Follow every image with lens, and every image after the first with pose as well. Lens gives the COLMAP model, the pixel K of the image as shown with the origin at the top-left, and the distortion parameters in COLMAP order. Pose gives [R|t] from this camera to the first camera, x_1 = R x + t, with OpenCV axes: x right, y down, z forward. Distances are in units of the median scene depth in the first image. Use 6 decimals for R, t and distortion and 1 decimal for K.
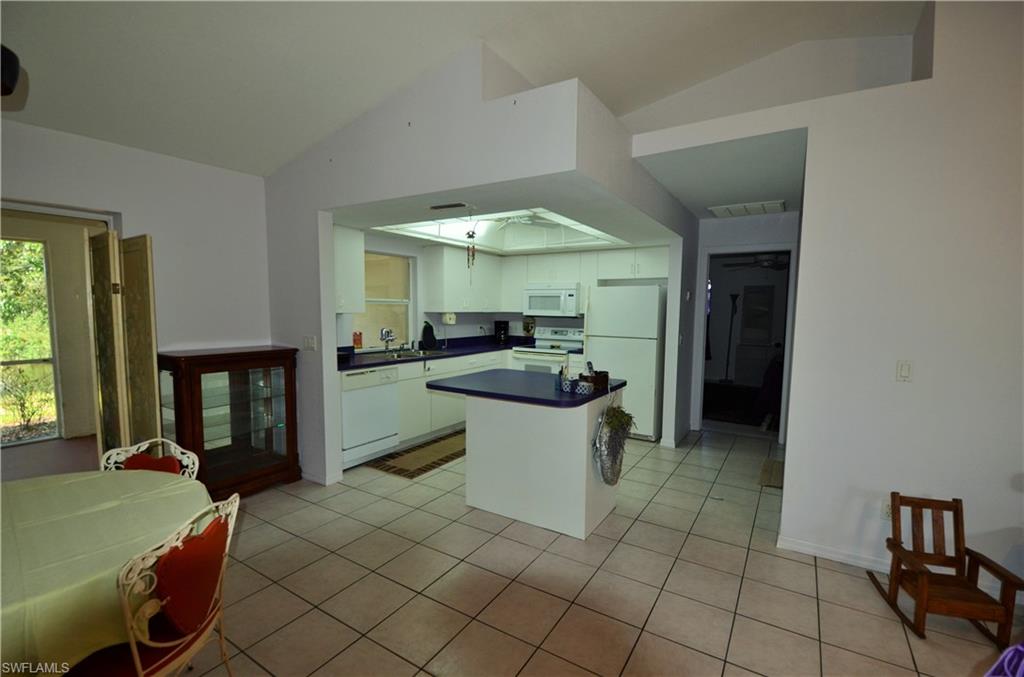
lens RADIAL K [[452.1, 0, 520.4], [0, 452.1, 345.4], [0, 0, 1]] dist [-0.013394, -0.005223]
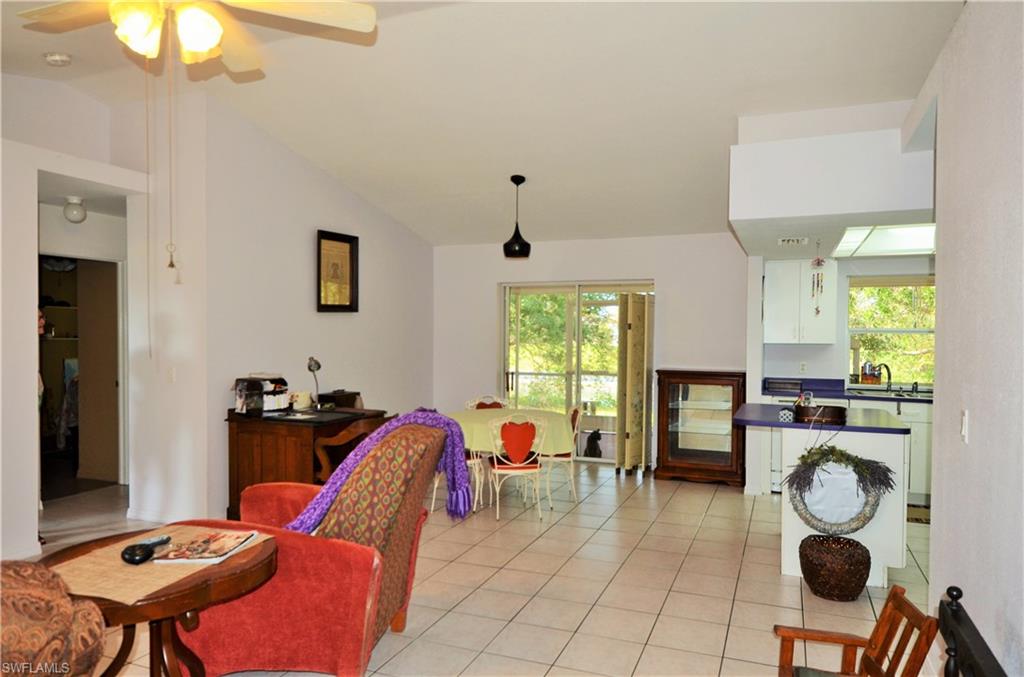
lens RADIAL K [[673.7, 0, 510.7], [0, 673.7, 339.1], [0, 0, 1]] dist [0.002505, 0.000222]
pose [[0.167787, -0.004515, -0.985813, 1.164777], [-0.087155, 0.996006, -0.019396, 0.006451], [0.981963, 0.089173, 0.166723, 0.102942]]
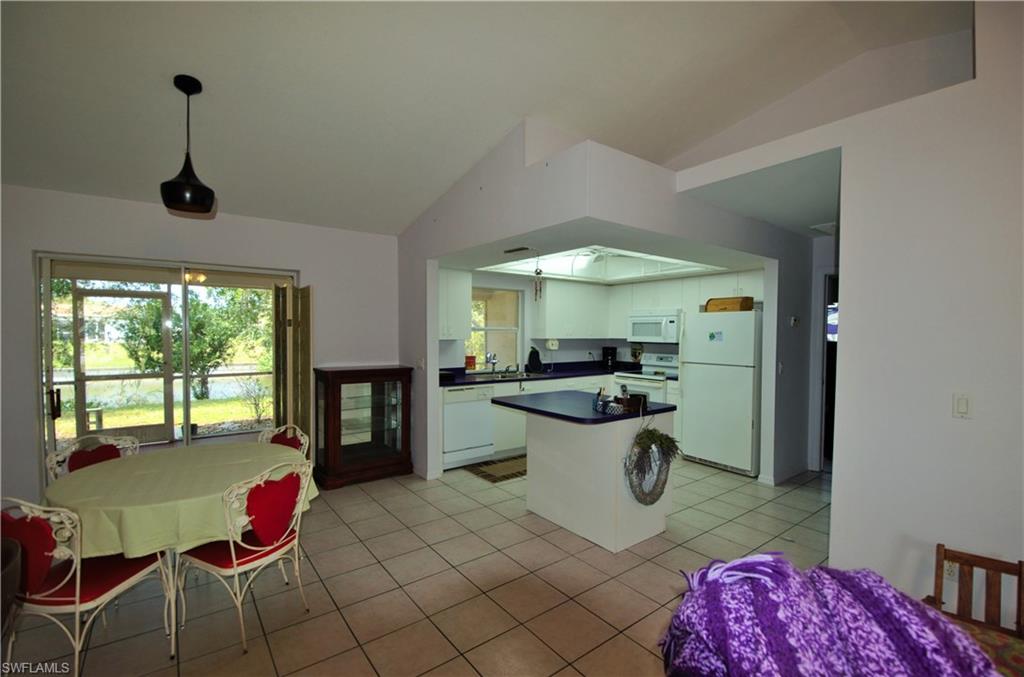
lens RADIAL K [[450.5, 0, 521.1], [0, 450.5, 342.2], [0, 0, 1]] dist [-0.010842, -0.008114]
pose [[0.935969, 0.001916, -0.352076, 0.241673], [-0.024623, 0.997893, -0.060027, 0.004148], [0.351220, 0.064852, 0.934044, -0.076279]]
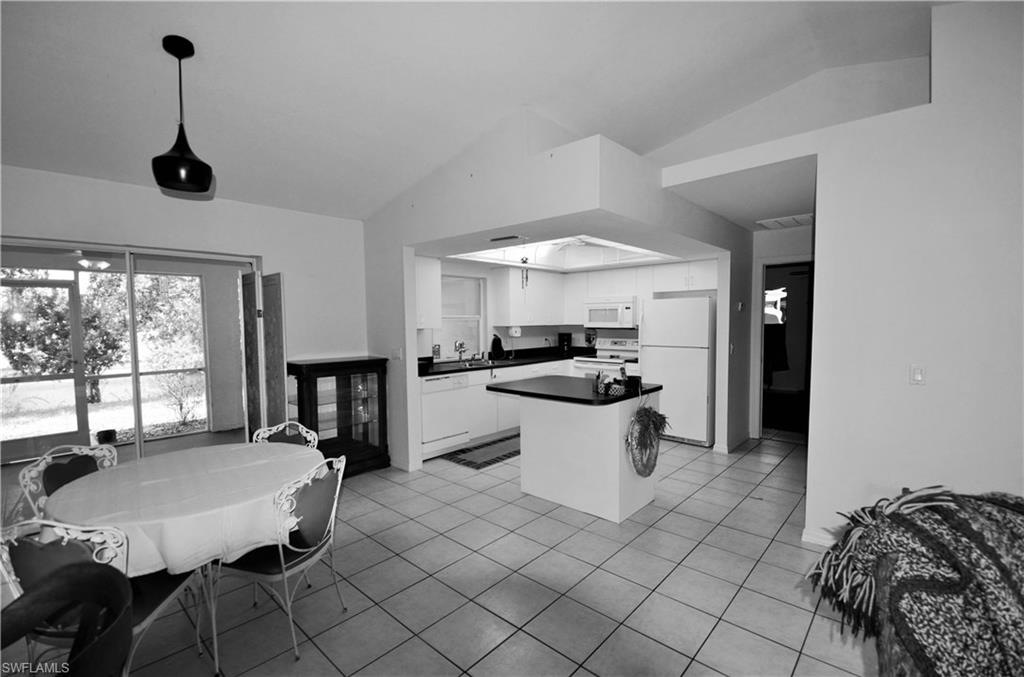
lens RADIAL K [[450.5, 0, 518.9], [0, 450.5, 343.2], [0, 0, 1]] dist [-0.010842, -0.008114]
pose [[0.983386, -0.011332, -0.181175, 0.081642], [0.005562, 0.999462, -0.032325, 0.007842], [0.181444, 0.030780, 0.982919, -0.143036]]
